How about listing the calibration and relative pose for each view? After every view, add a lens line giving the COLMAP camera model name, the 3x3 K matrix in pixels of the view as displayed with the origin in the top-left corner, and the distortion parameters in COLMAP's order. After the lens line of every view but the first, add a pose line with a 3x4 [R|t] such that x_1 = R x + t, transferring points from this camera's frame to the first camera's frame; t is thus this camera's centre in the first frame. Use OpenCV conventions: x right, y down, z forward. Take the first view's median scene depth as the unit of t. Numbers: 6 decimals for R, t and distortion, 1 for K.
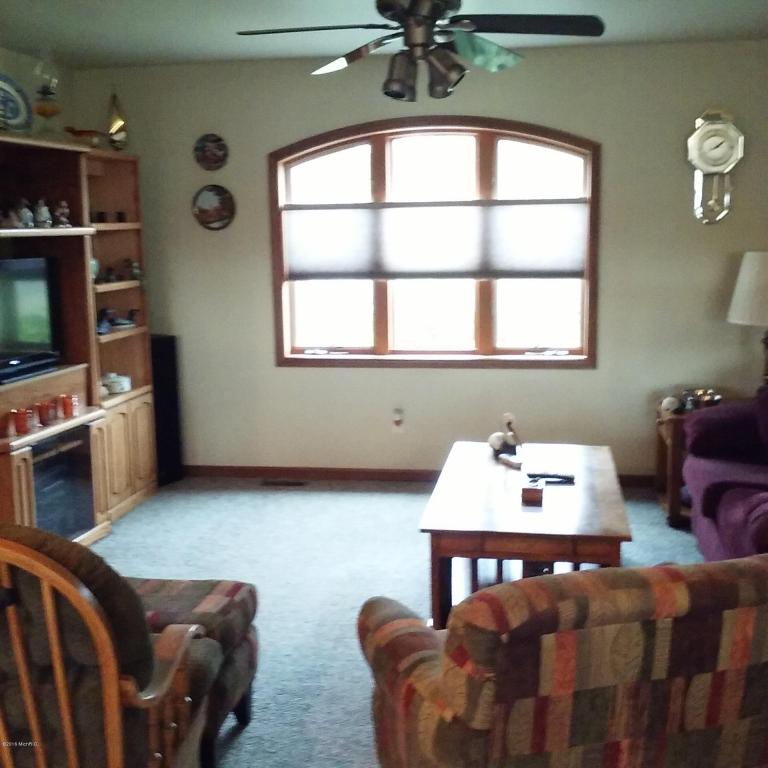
lens RADIAL K [[970.3, 0, 384.0], [0, 970.3, 384.0], [0, 0, 1]] dist [0.240798, -0.616461]
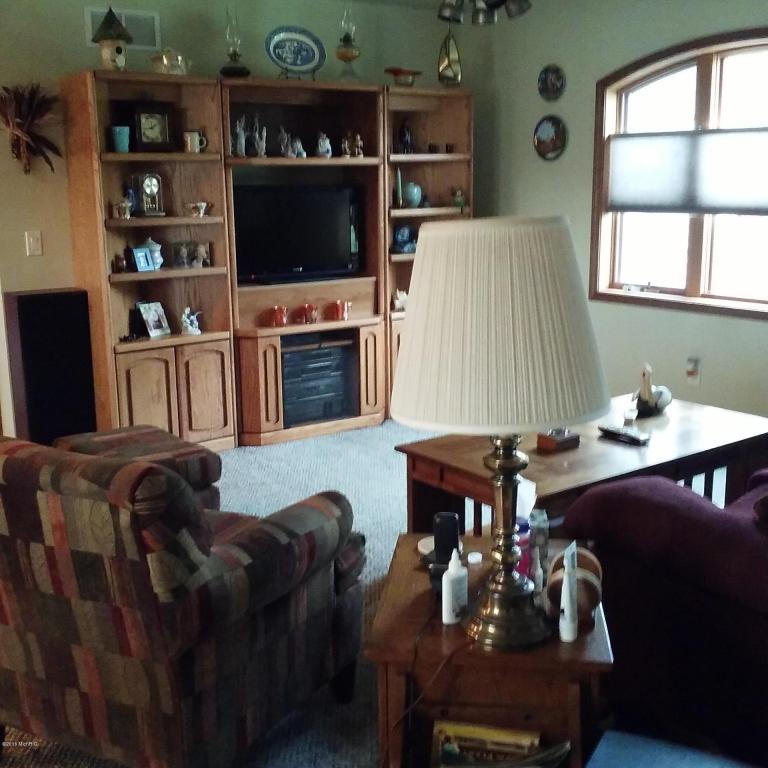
lens RADIAL K [[992.8, 0, 396.0], [0, 992.8, 383.0], [0, 0, 1]] dist [0.085679, -0.265220]
pose [[0.757589, 0.145599, -0.636286, 0.403910], [-0.109758, 0.989340, 0.095704, -0.010169], [0.643438, -0.002667, 0.765493, 0.106054]]
